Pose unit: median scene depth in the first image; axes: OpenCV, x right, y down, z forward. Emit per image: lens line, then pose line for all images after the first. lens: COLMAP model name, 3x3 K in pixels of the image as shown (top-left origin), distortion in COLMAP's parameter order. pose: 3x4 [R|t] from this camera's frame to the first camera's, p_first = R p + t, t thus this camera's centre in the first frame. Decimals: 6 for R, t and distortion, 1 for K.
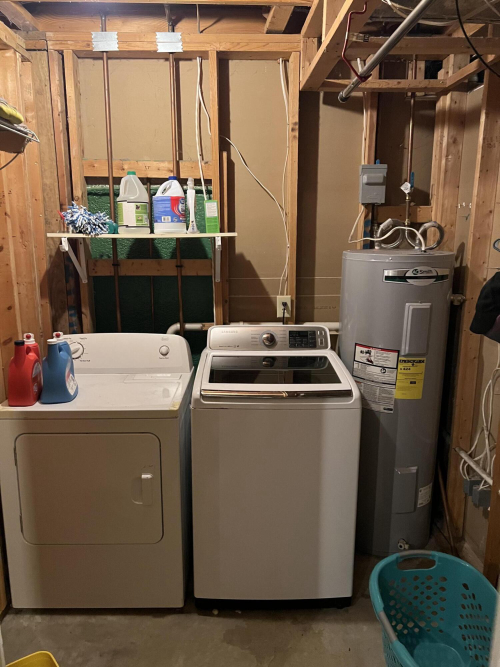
lens RADIAL K [[498.8, 0, 251.2], [0, 498.8, 333.1], [0, 0, 1]] dist [0.061498, -0.070432]
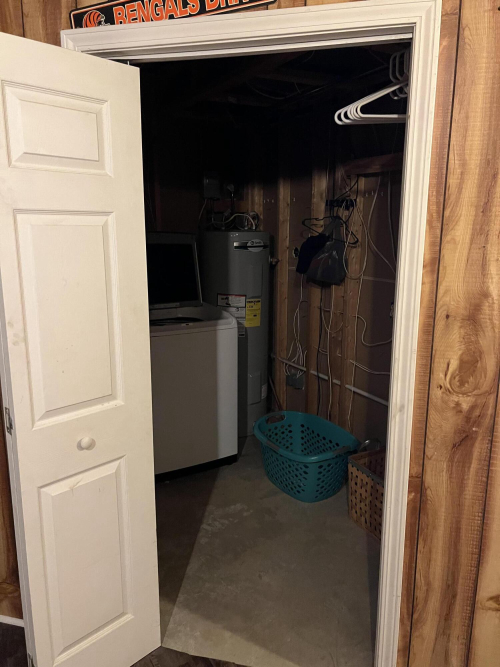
lens RADIAL K [[498.8, 0, 248.4], [0, 498.8, 331.6], [0, 0, 1]] dist [0.061498, -0.070432]
pose [[0.888609, -0.105787, 0.446299, -0.389680], [0.099802, 0.994320, 0.036975, 0.089421], [-0.447676, 0.011685, 0.894120, -0.365953]]
